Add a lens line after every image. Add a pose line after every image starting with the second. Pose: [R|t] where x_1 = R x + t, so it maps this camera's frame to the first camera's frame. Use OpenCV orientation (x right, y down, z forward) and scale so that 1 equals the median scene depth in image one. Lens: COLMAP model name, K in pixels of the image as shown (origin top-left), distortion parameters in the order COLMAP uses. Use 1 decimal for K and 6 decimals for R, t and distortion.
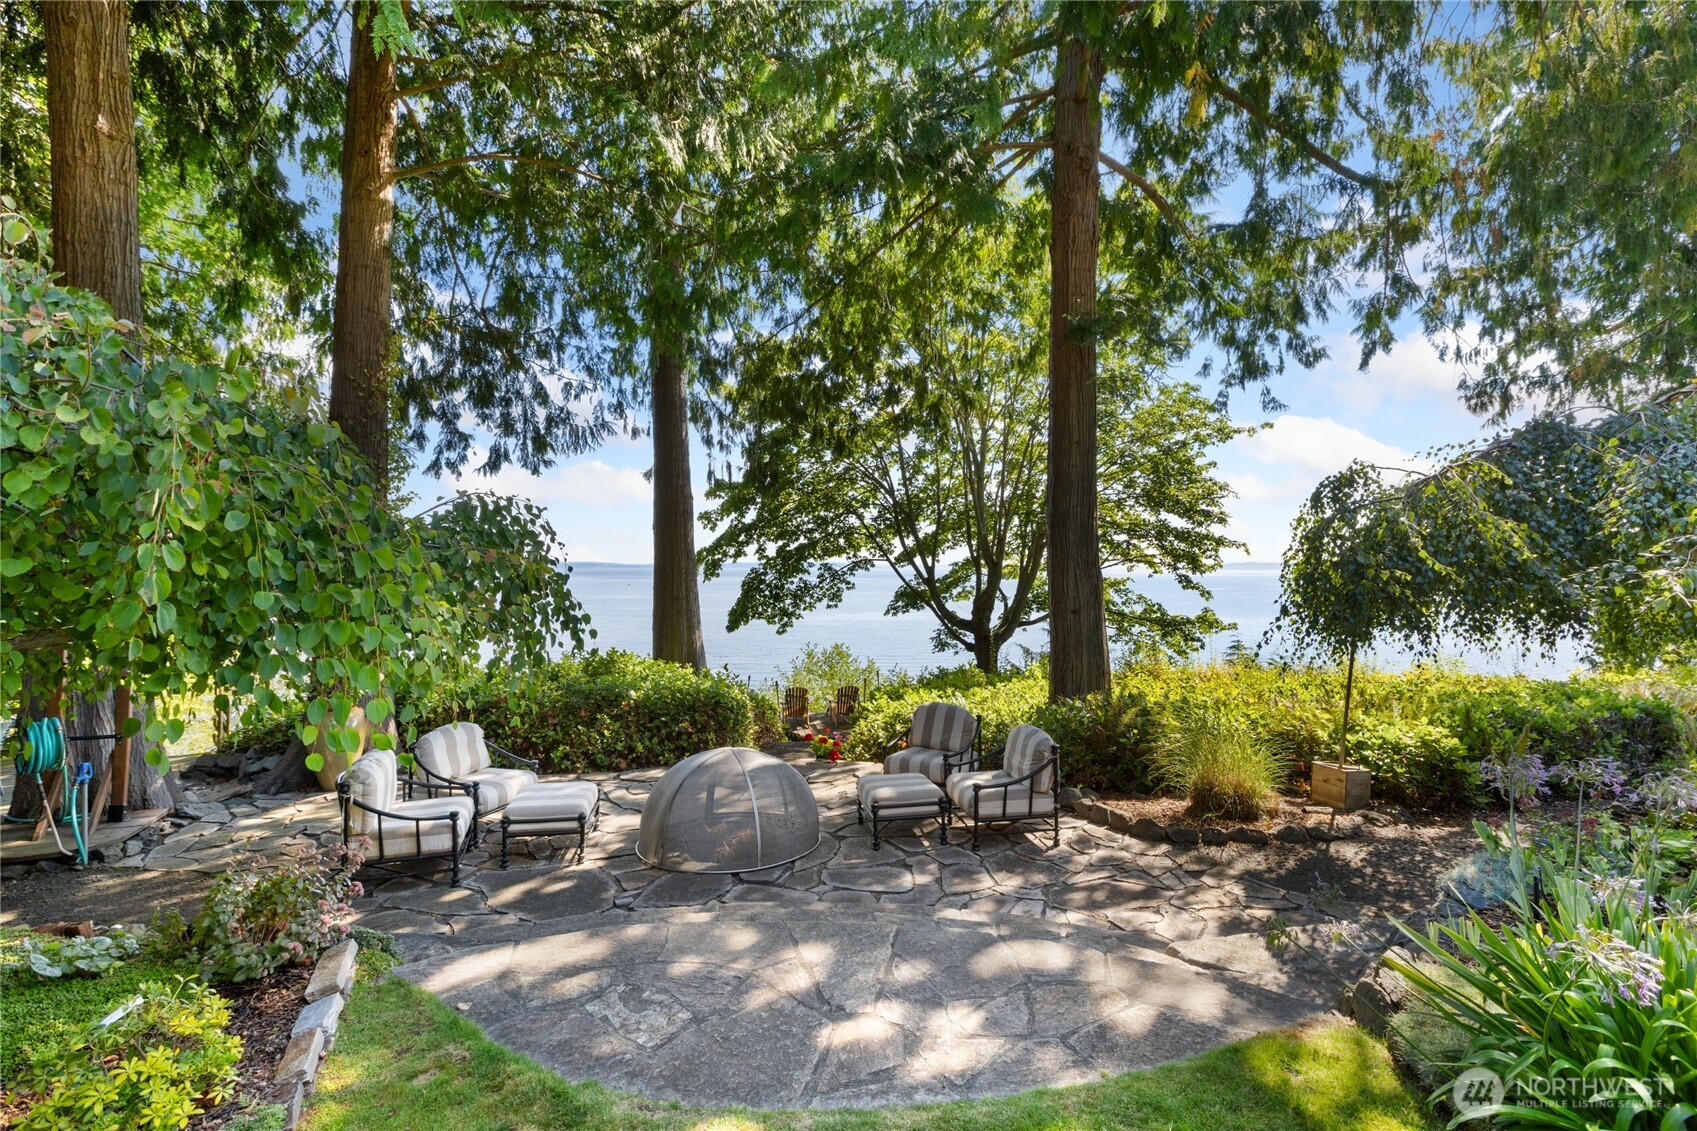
lens RADIAL K [[772.7, 0, 843.7], [0, 772.7, 564.7], [0, 0, 1]] dist [0.000679, 0.000082]
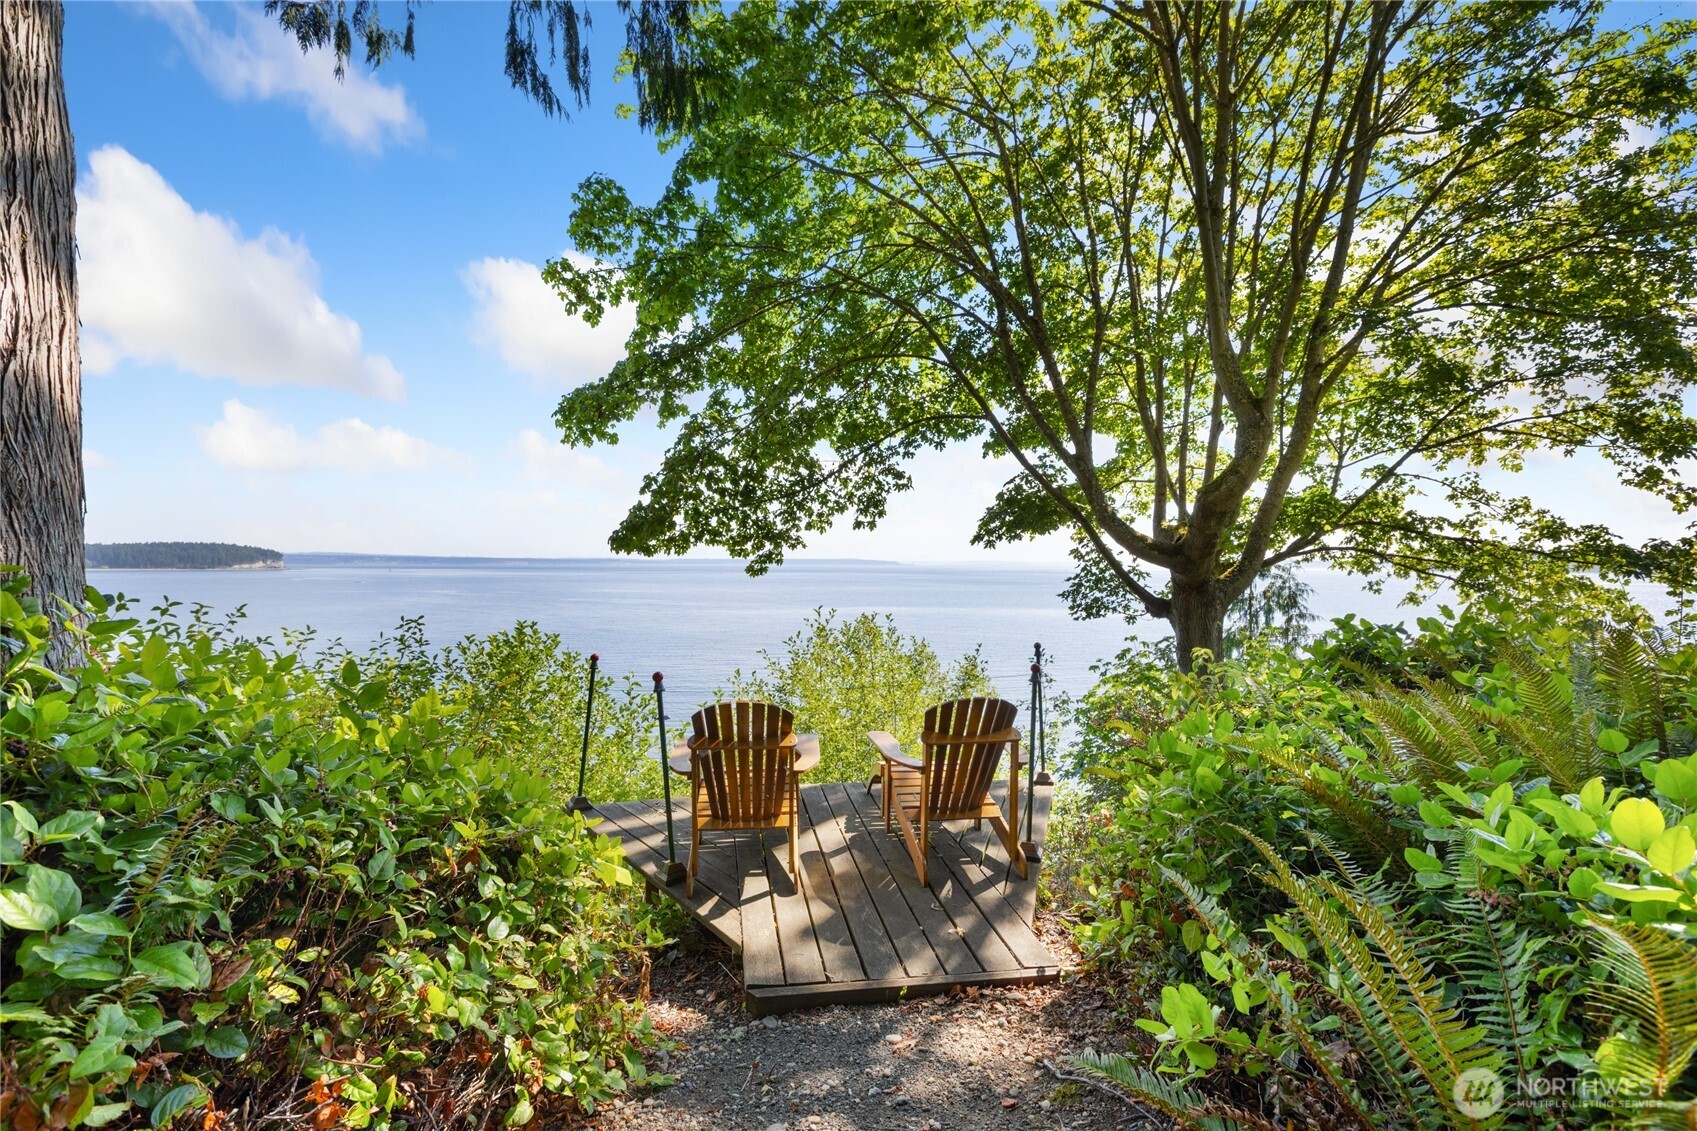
lens RADIAL K [[772.7, 0, 852.9], [0, 772.7, 565.6], [0, 0, 1]] dist [0.000679, 0.000082]
pose [[0.999919, 0.008444, -0.009517, -0.018180], [-0.008404, 0.999956, 0.004231, 0.079841], [0.009552, -0.004150, 0.999946, 0.521888]]
